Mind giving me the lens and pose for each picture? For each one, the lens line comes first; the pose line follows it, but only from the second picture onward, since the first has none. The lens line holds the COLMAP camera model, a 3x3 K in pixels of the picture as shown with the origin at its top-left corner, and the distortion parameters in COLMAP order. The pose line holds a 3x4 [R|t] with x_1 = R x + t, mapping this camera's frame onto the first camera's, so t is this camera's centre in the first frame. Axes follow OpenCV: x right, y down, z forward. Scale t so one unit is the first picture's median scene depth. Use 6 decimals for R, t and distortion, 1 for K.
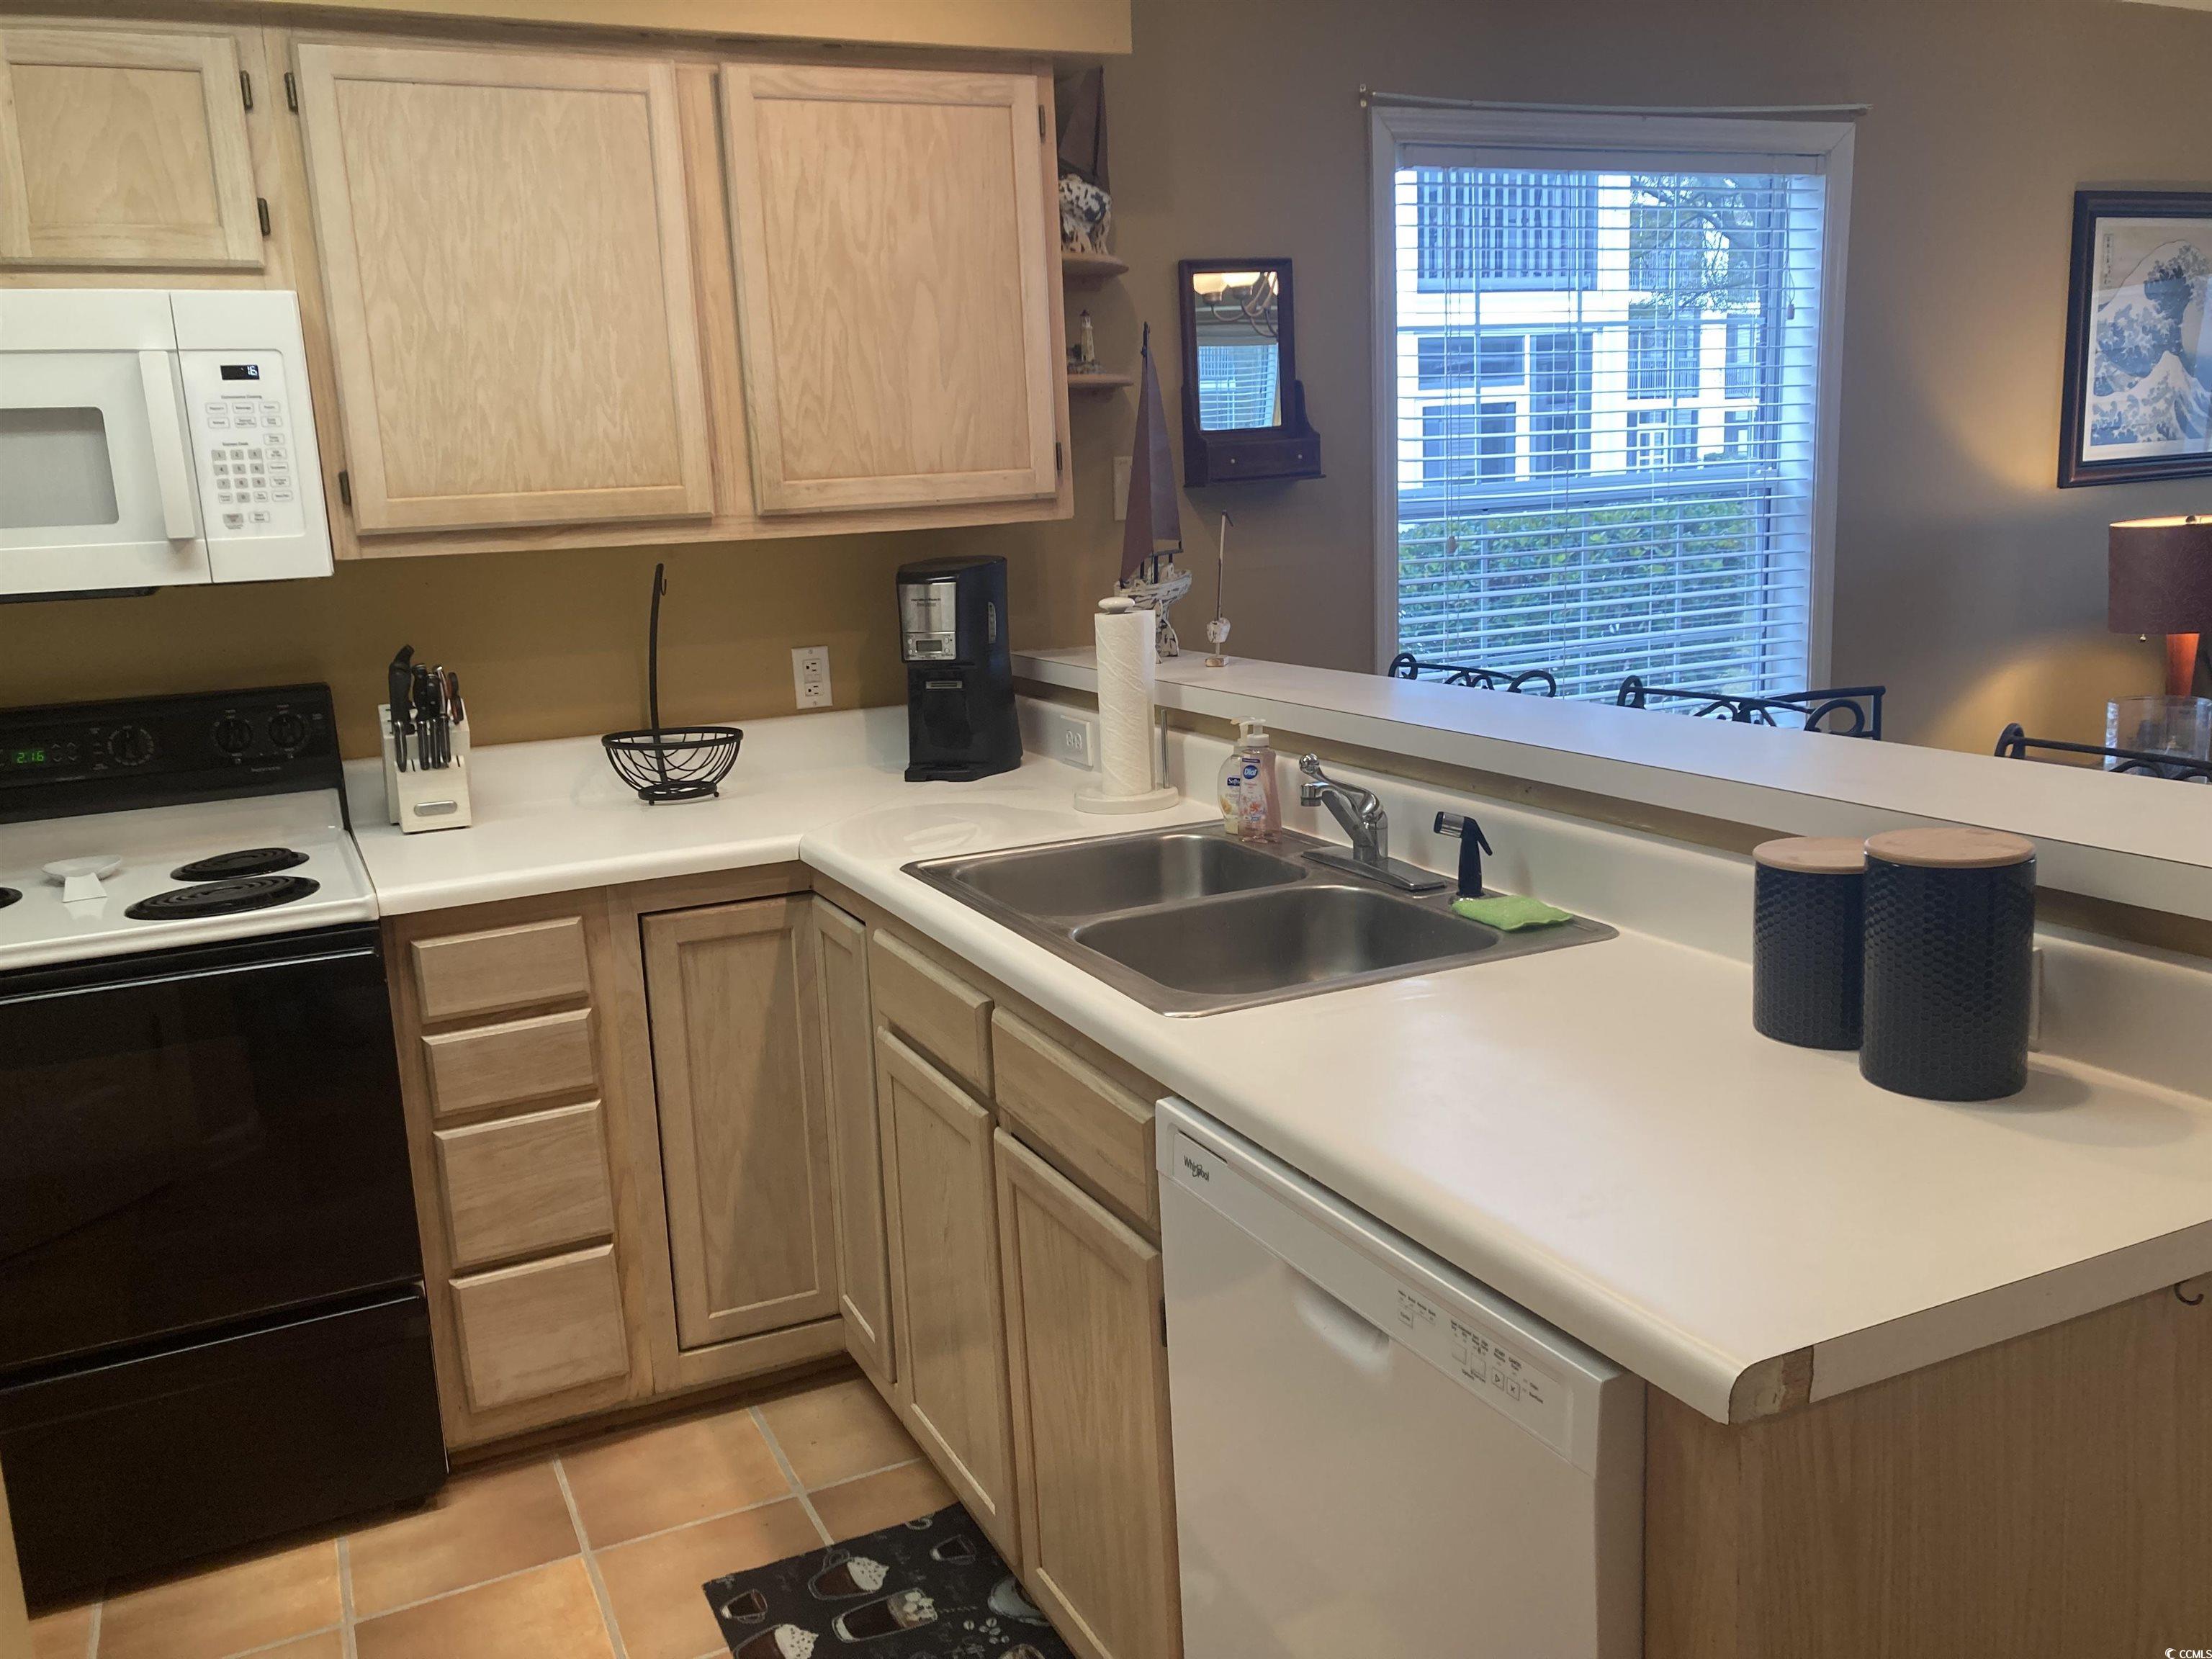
lens RADIAL K [[1812.1, 0, 1096.5], [0, 1812.1, 840.7], [0, 0, 1]] dist [0.060097, -0.060935]
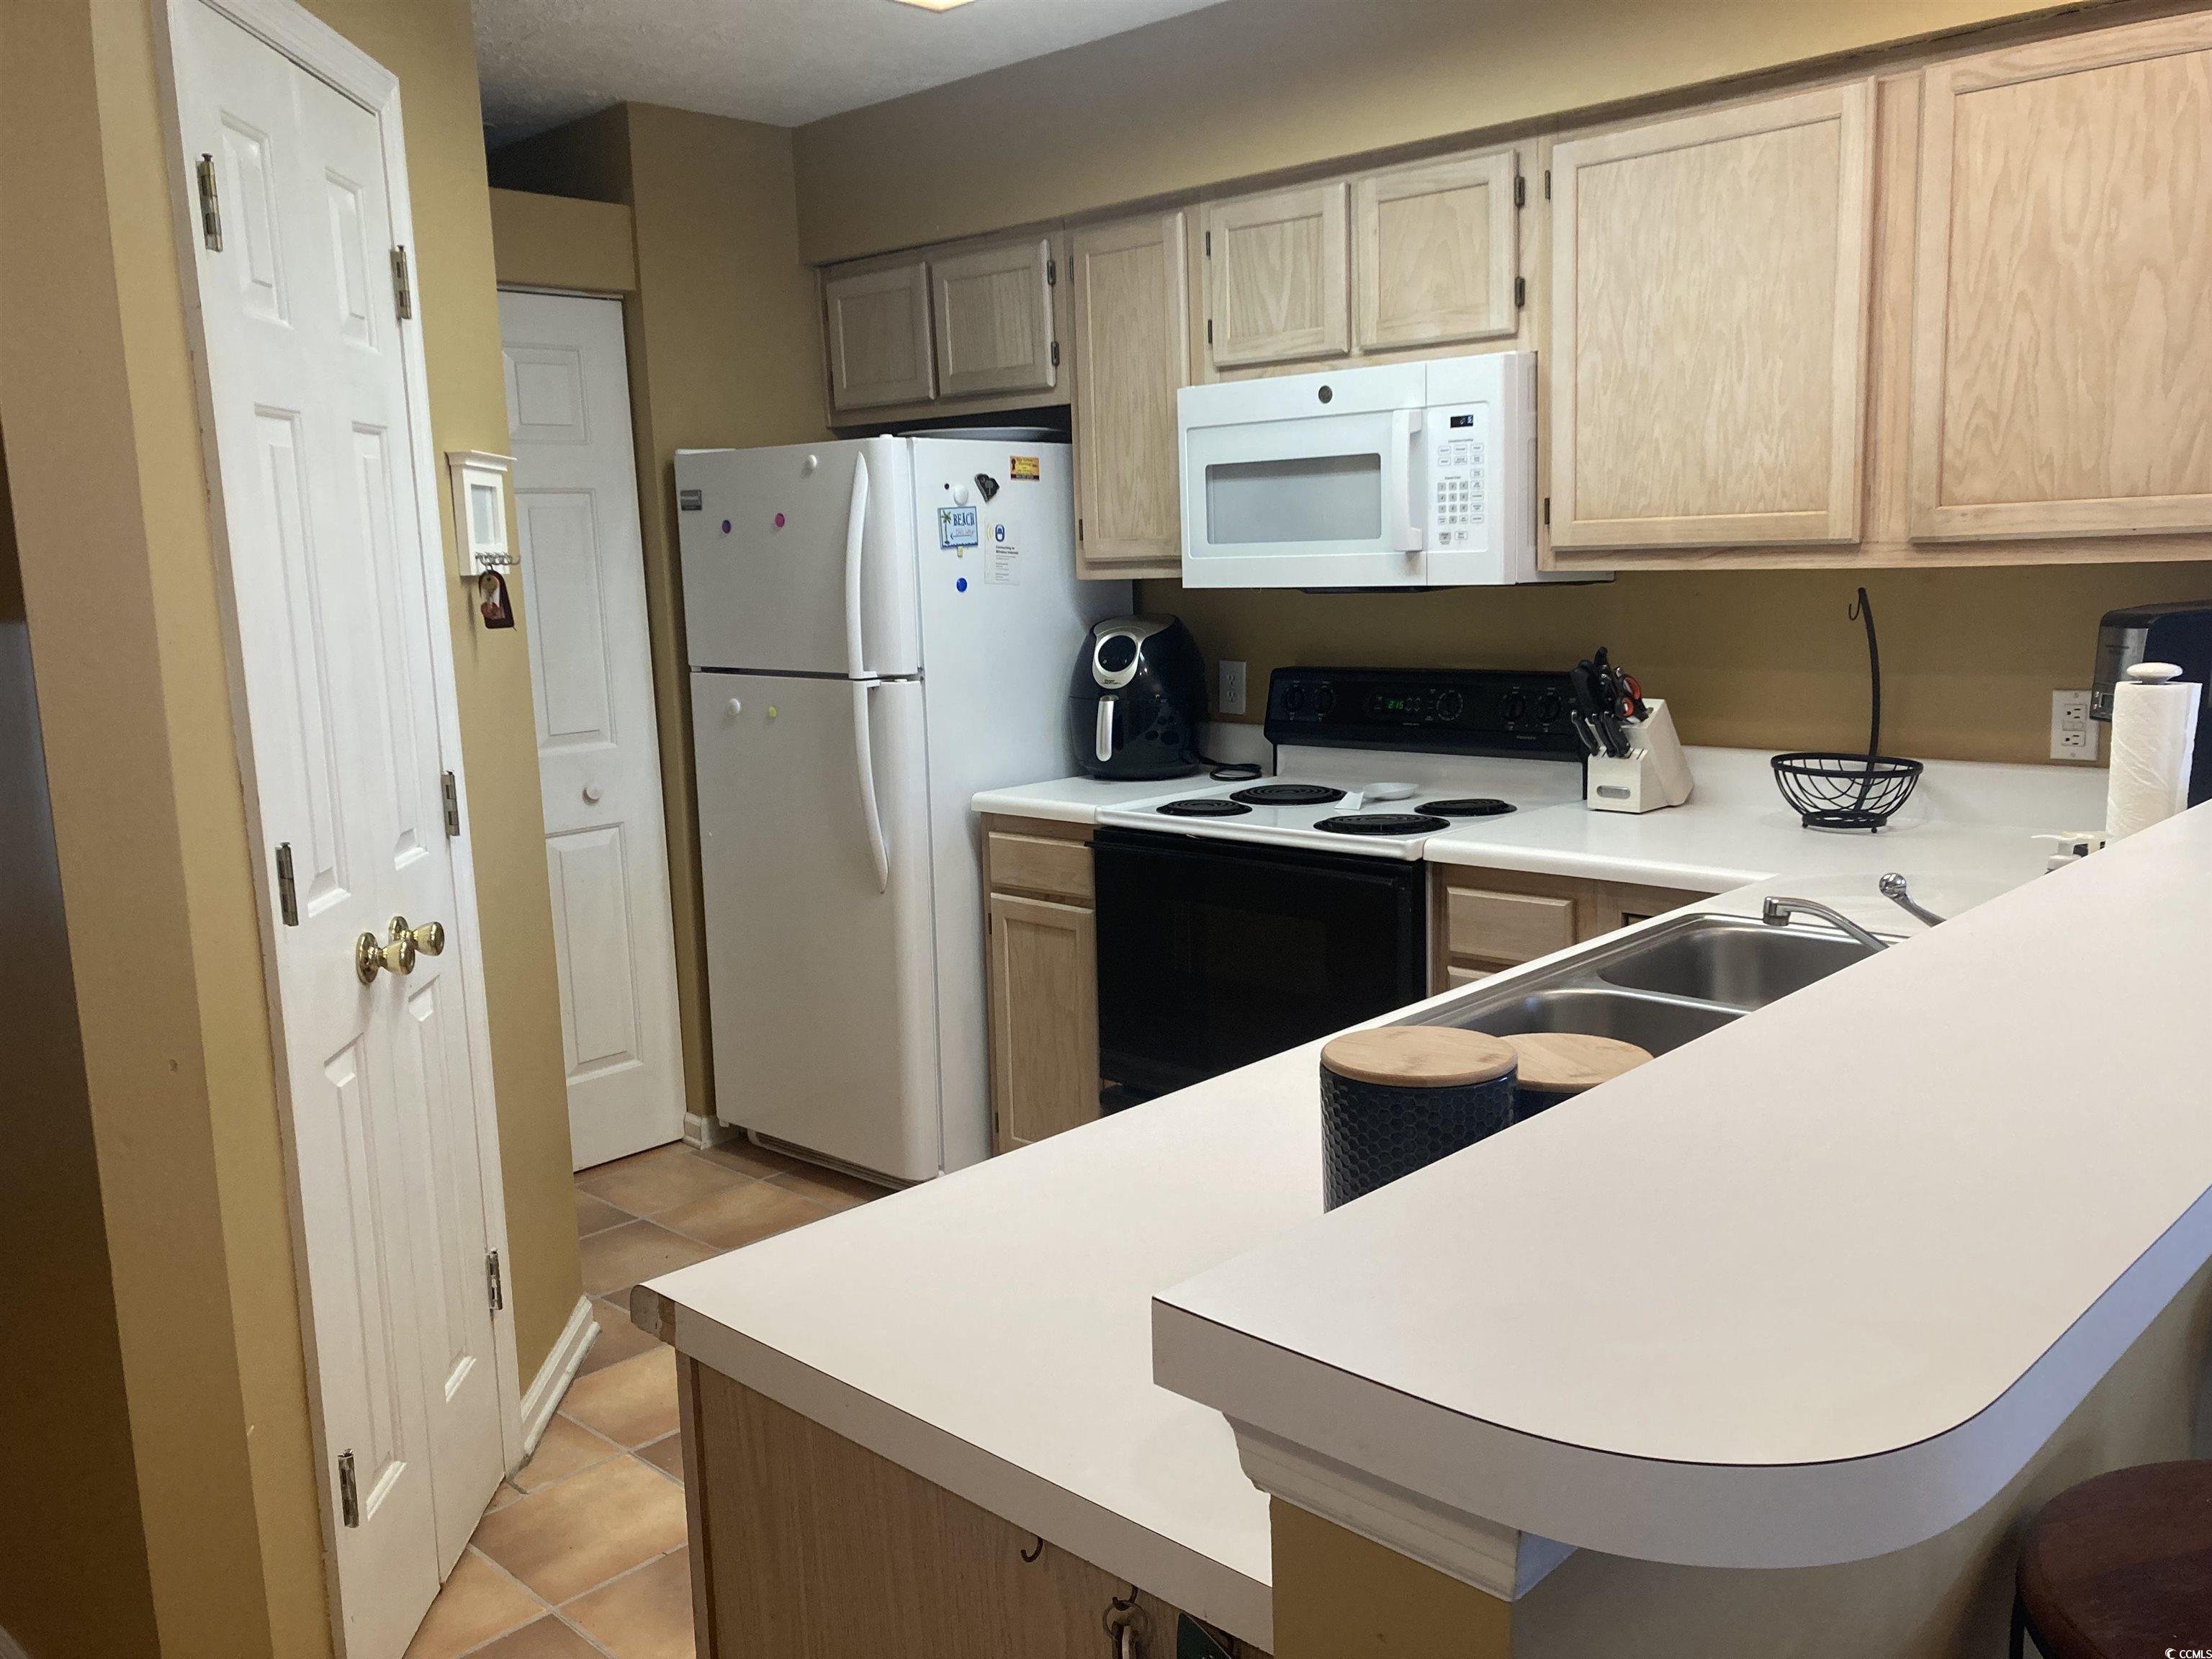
lens RADIAL K [[1812.1, 0, 1158.8], [0, 1812.1, 833.1], [0, 0, 1]] dist [0.060097, -0.060935]
pose [[0.374801, 0.182373, -0.908991, 0.582594], [-0.172137, 0.977102, 0.125062, -0.088068], [0.910985, 0.109597, 0.397612, 0.303826]]
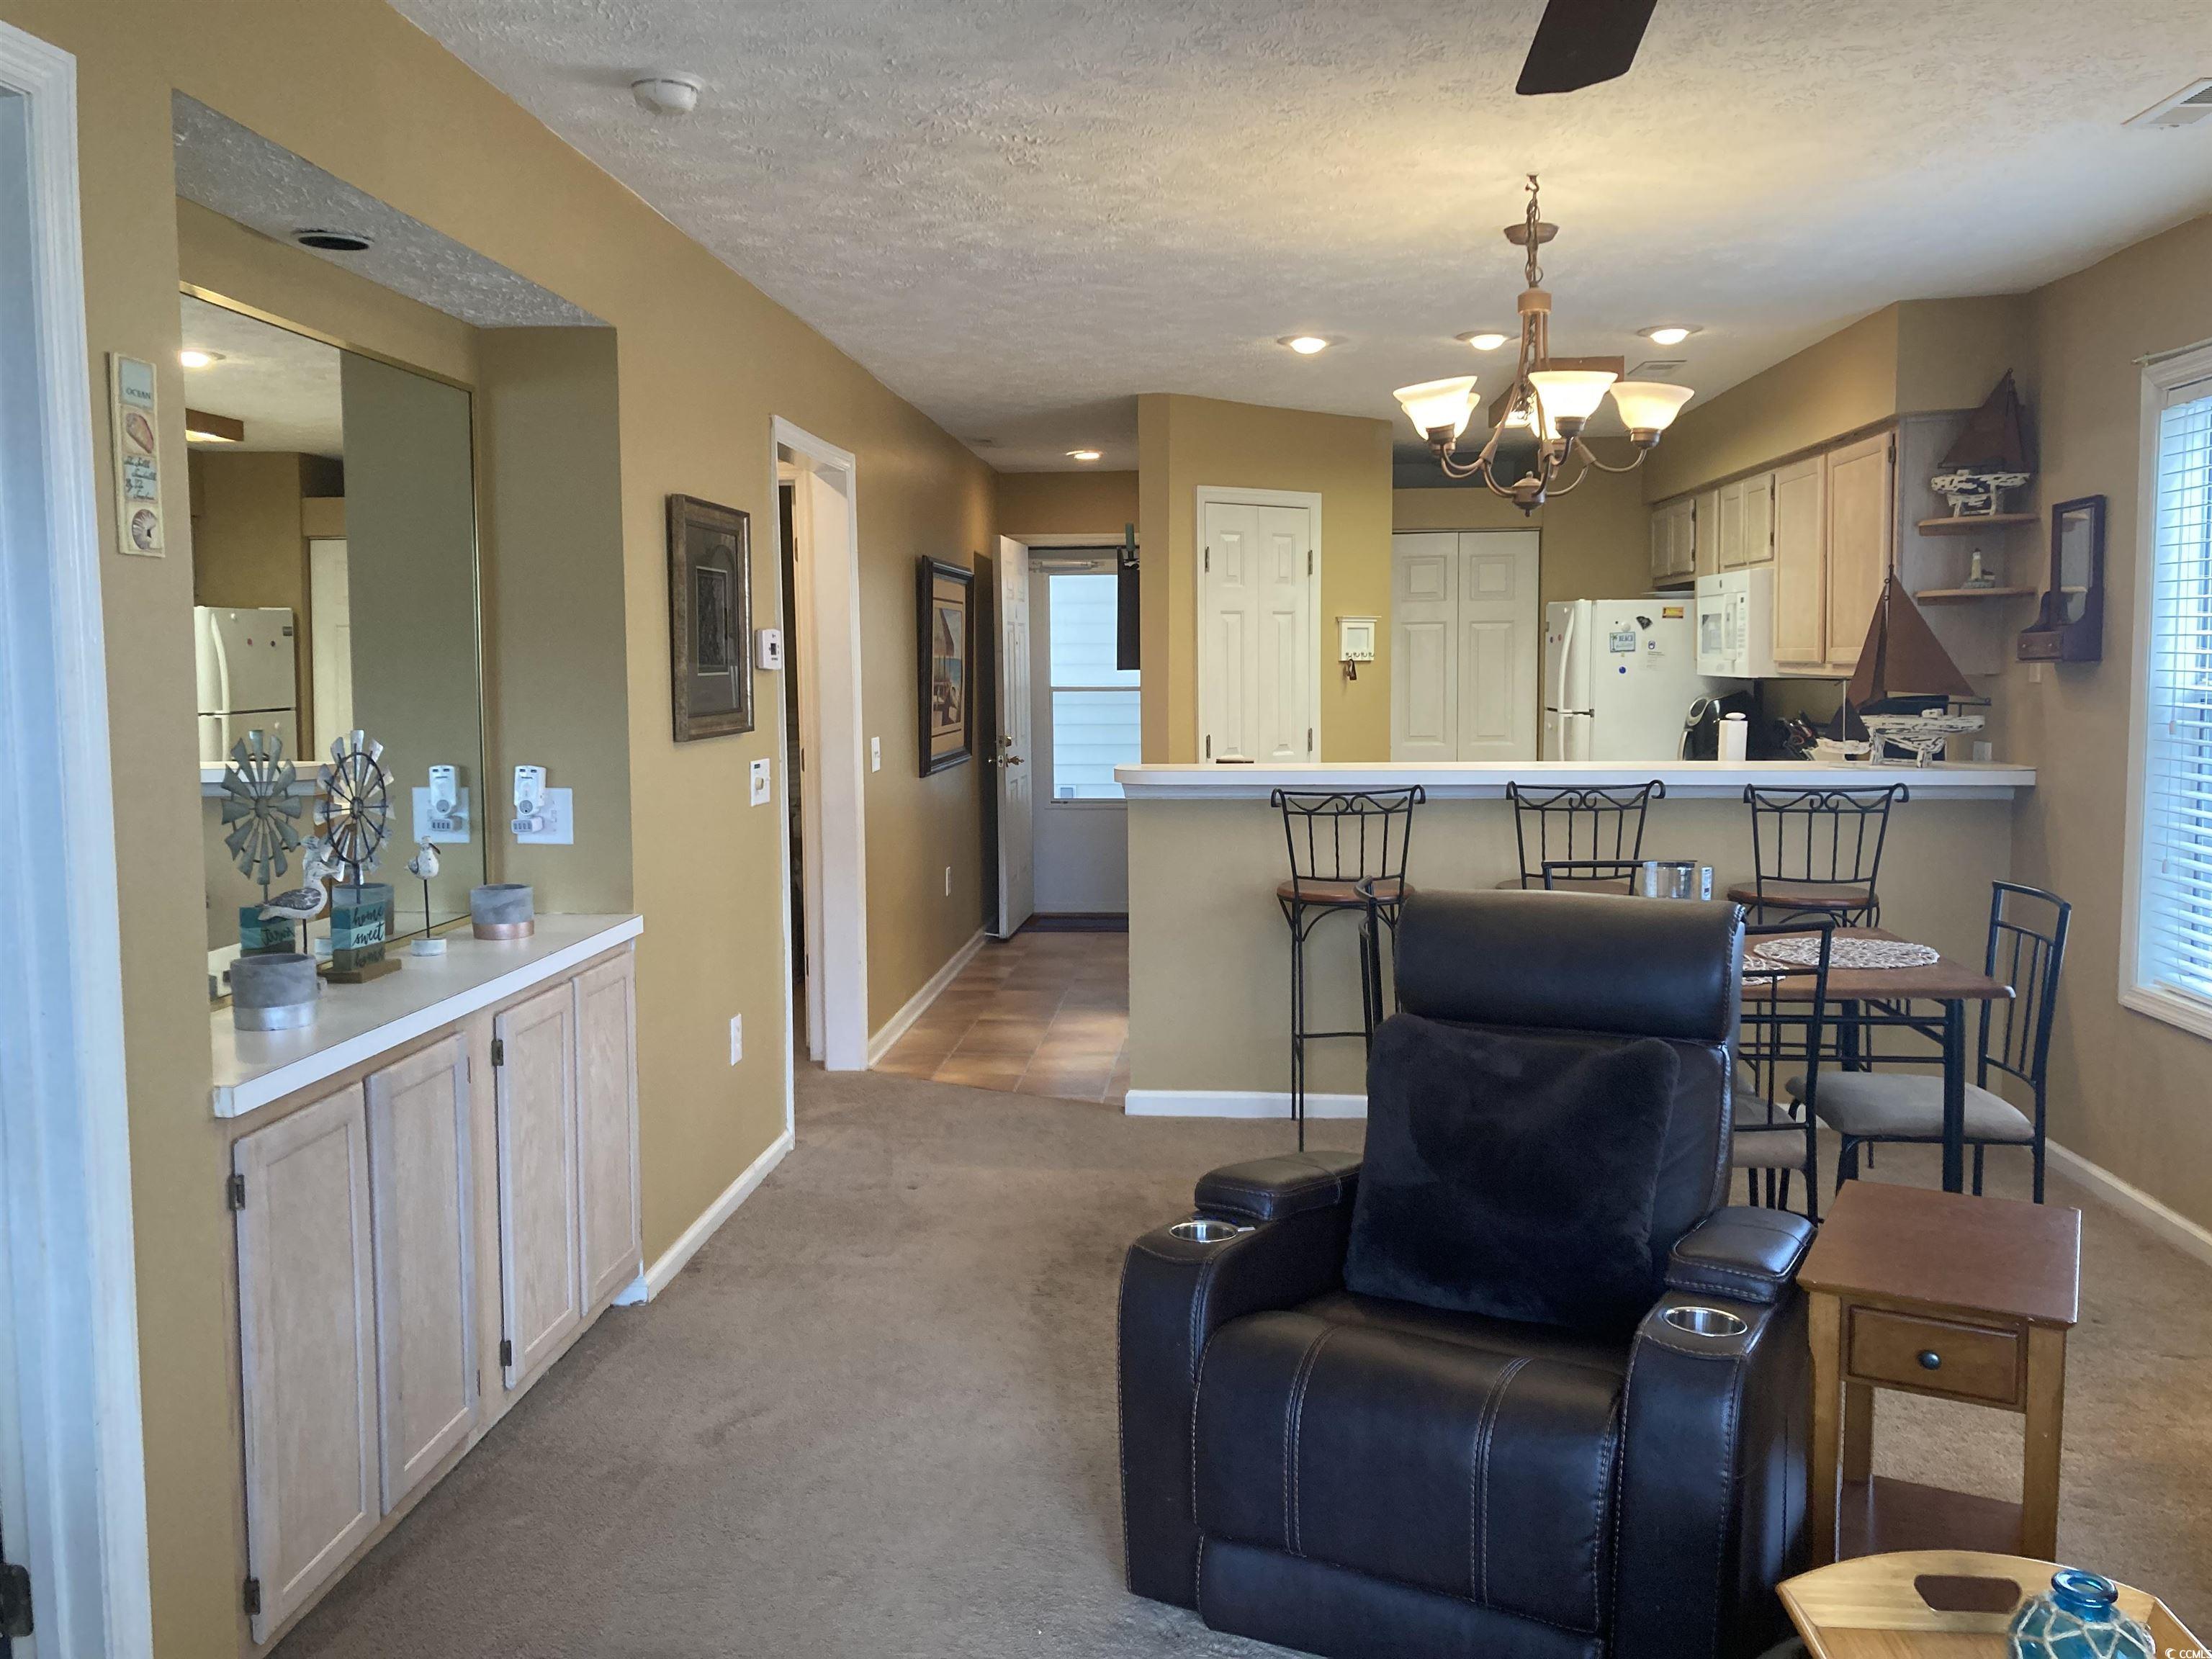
lens RADIAL K [[1812.1, 0, 1105.7], [0, 1812.1, 817.3], [0, 0, 1]] dist [0.060097, -0.060935]
pose [[-0.503548, 0.131545, -0.853894, 2.329118], [-0.139721, 0.962932, 0.230737, -0.445559], [0.852594, 0.235494, -0.466503, 1.567546]]
